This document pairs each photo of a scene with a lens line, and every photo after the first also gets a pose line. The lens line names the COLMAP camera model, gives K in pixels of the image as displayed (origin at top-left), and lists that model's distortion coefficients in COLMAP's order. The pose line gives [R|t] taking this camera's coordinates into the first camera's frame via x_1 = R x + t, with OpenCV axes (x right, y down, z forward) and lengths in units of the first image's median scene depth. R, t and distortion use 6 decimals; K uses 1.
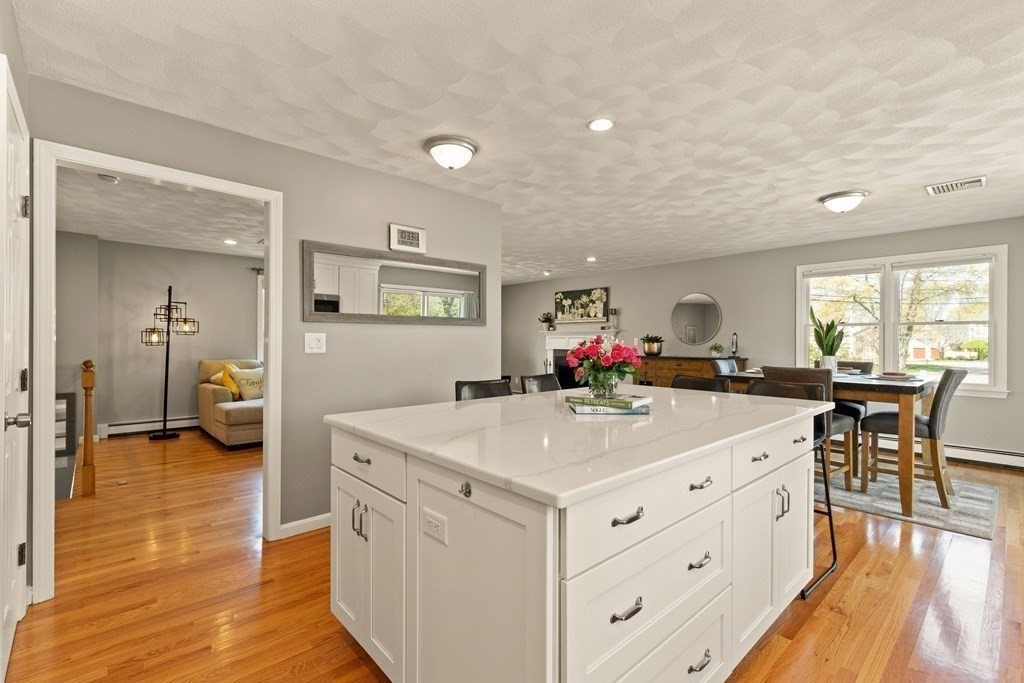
lens RADIAL K [[459.6, 0, 512.5], [0, 459.6, 340.1], [0, 0, 1]] dist [0.002433, -0.000200]
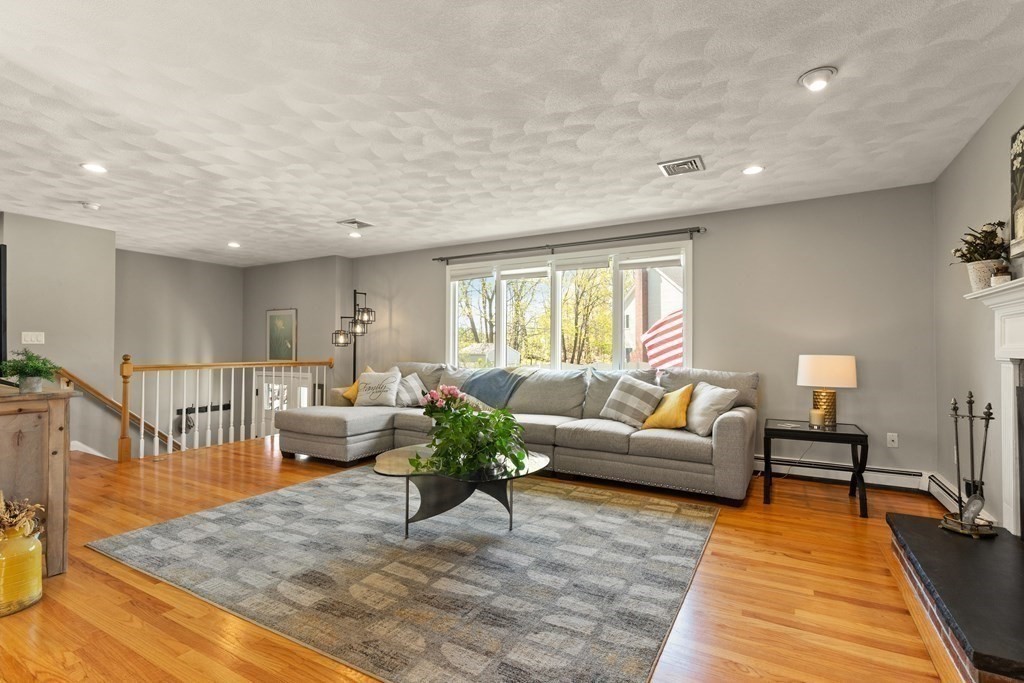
lens RADIAL K [[479.3, 0, 515.7], [0, 479.3, 342.6], [0, 0, 1]] dist [0.001633, 0.000327]
pose [[0.305311, -0.018178, -0.952079, 0.396114], [0.003027, 0.999831, -0.018119, 0.023151], [0.952248, 0.002650, 0.305314, 0.985539]]
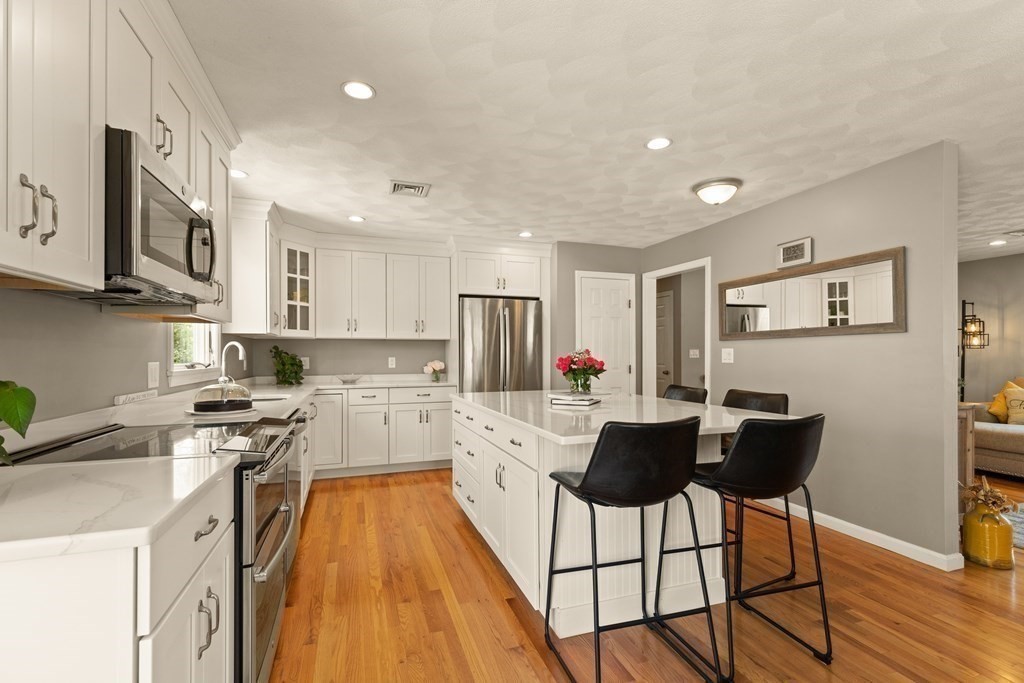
lens RADIAL K [[463.2, 0, 510.2], [0, 463.2, 353.9], [0, 0, 1]] dist [0.003124, -0.000167]
pose [[-0.400303, -0.004869, -0.916370, 0.557967], [0.002419, 0.999977, -0.006370, 0.004092], [0.916380, -0.004766, -0.400282, 0.486418]]
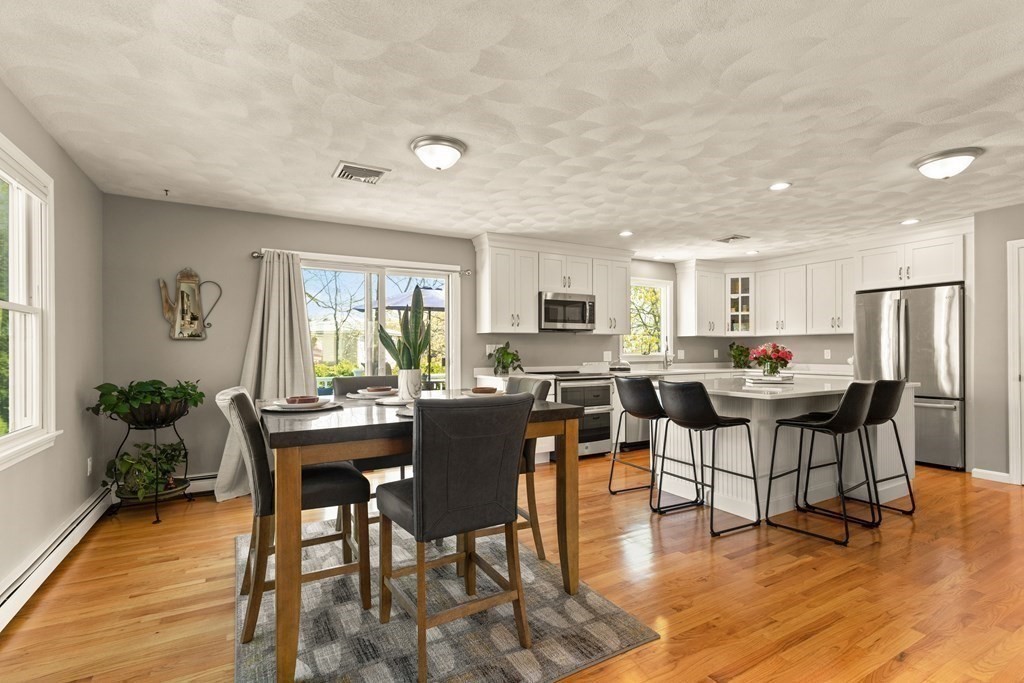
lens RADIAL K [[467.8, 0, 506.3], [0, 467.8, 348.1], [0, 0, 1]] dist [0.002137, 0.000100]
pose [[-0.973298, 0.000695, 0.229545, 0.288632], [-0.000455, 0.999988, -0.004956, 0.006302], [-0.229546, -0.004928, -0.973285, 1.107626]]
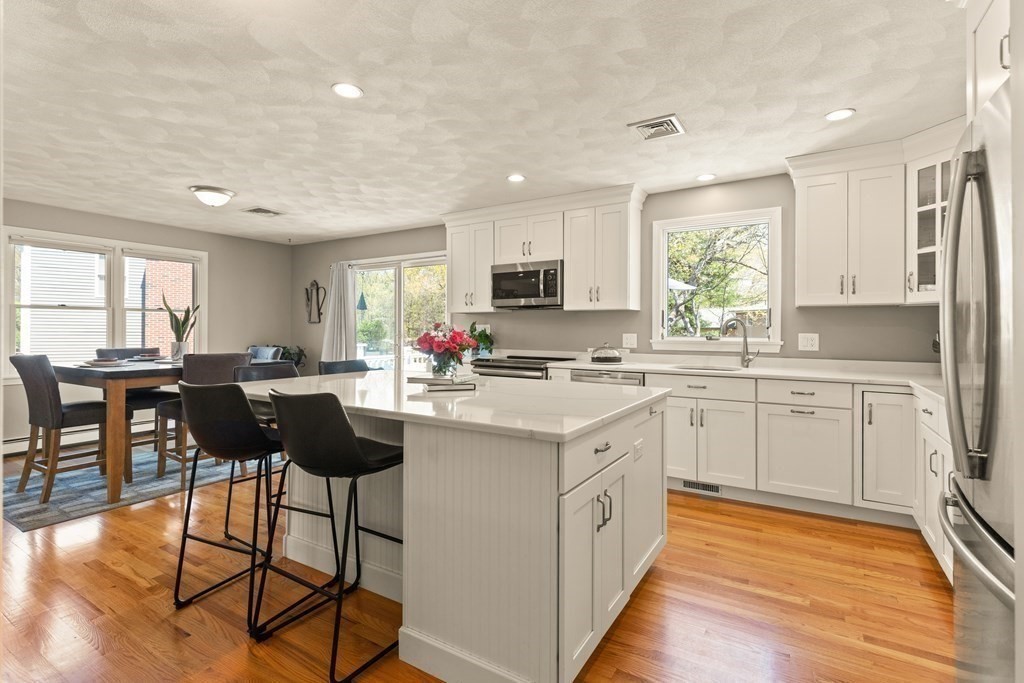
lens RADIAL K [[481.0, 0, 516.9], [0, 481.0, 322.9], [0, 0, 1]] dist [0.001604, 0.000048]
pose [[-0.280892, 0.009645, 0.959691, -0.358173], [-0.005932, 0.999913, -0.011785, 0.001170], [-0.959721, -0.009003, -0.280810, 0.415285]]
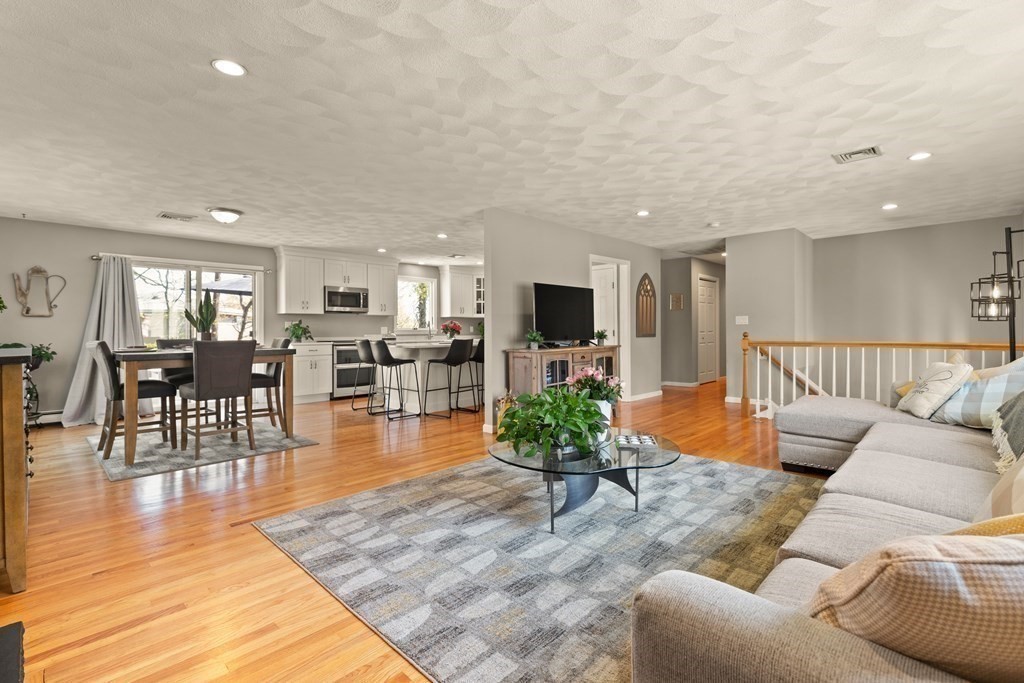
lens RADIAL K [[464.8, 0, 514.4], [0, 464.8, 325.6], [0, 0, 1]] dist [0.001429, -0.000234]
pose [[-0.998274, 0.001707, -0.058705, -0.022378], [0.002482, 0.999911, -0.013140, 0.024327], [0.058677, -0.013263, -0.998189, 1.555914]]
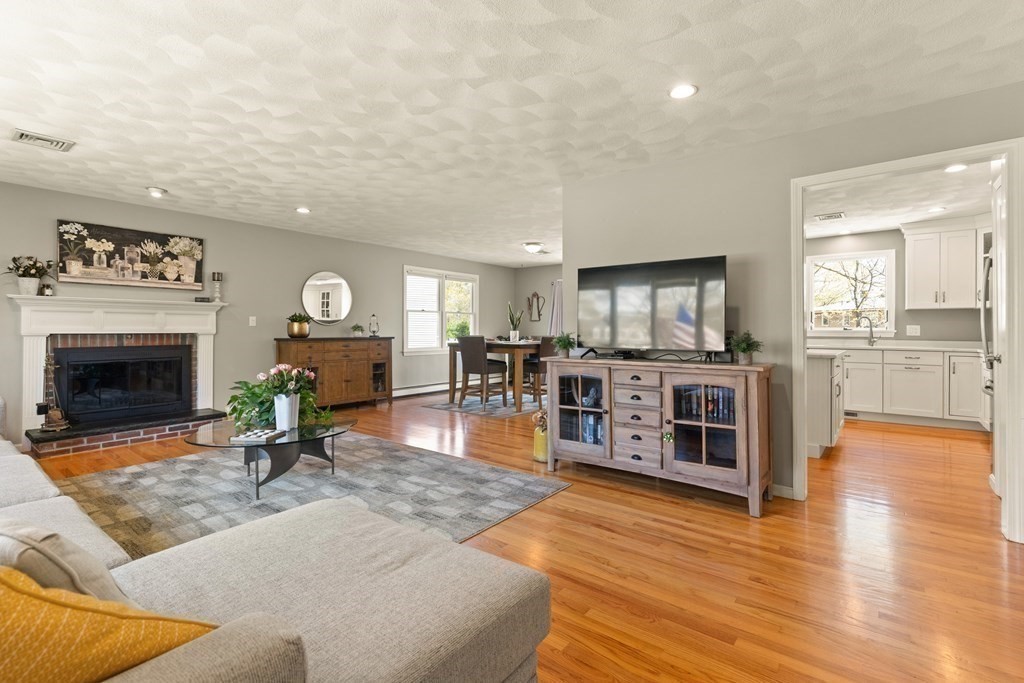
lens RADIAL K [[464.8, 0, 514.4], [0, 464.8, 325.6], [0, 0, 1]] dist [0.001429, -0.000234]
pose [[-0.159668, 0.004620, 0.987160, -0.724695], [-0.005776, 0.999968, -0.005614, 0.016572], [-0.987154, -0.006599, -0.159637, 0.893793]]
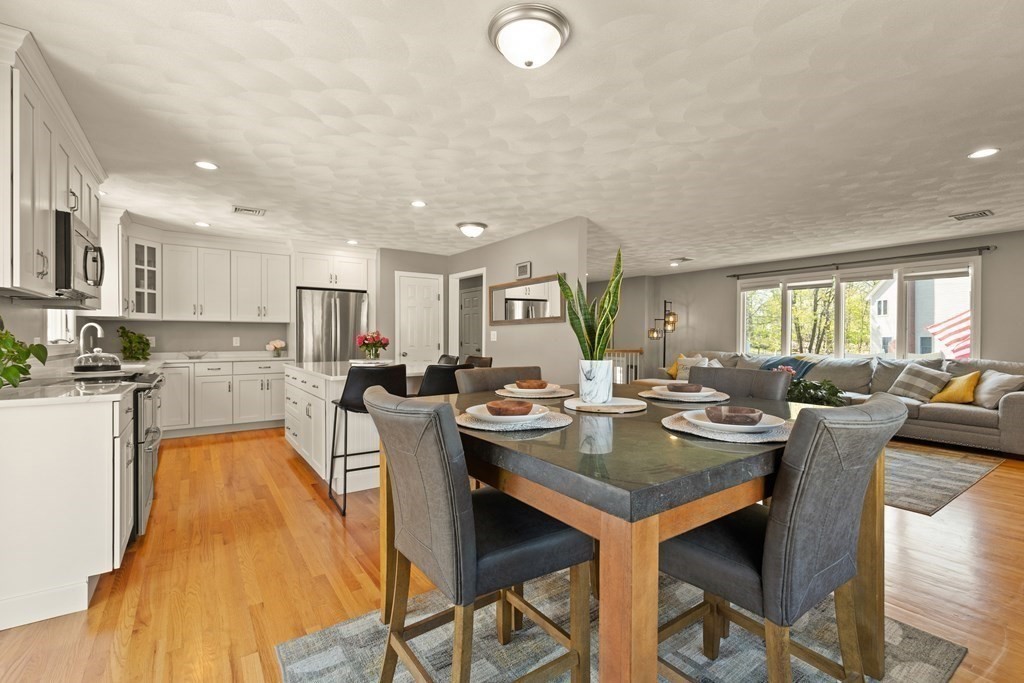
lens RADIAL K [[459.6, 0, 512.5], [0, 459.6, 340.1], [0, 0, 1]] dist [0.002433, -0.000200]
pose [[-0.132592, 0.000813, -0.991170, 0.788399], [0.001132, 0.999999, 0.000669, 0.011361], [0.991170, -0.001033, -0.132593, 0.684040]]
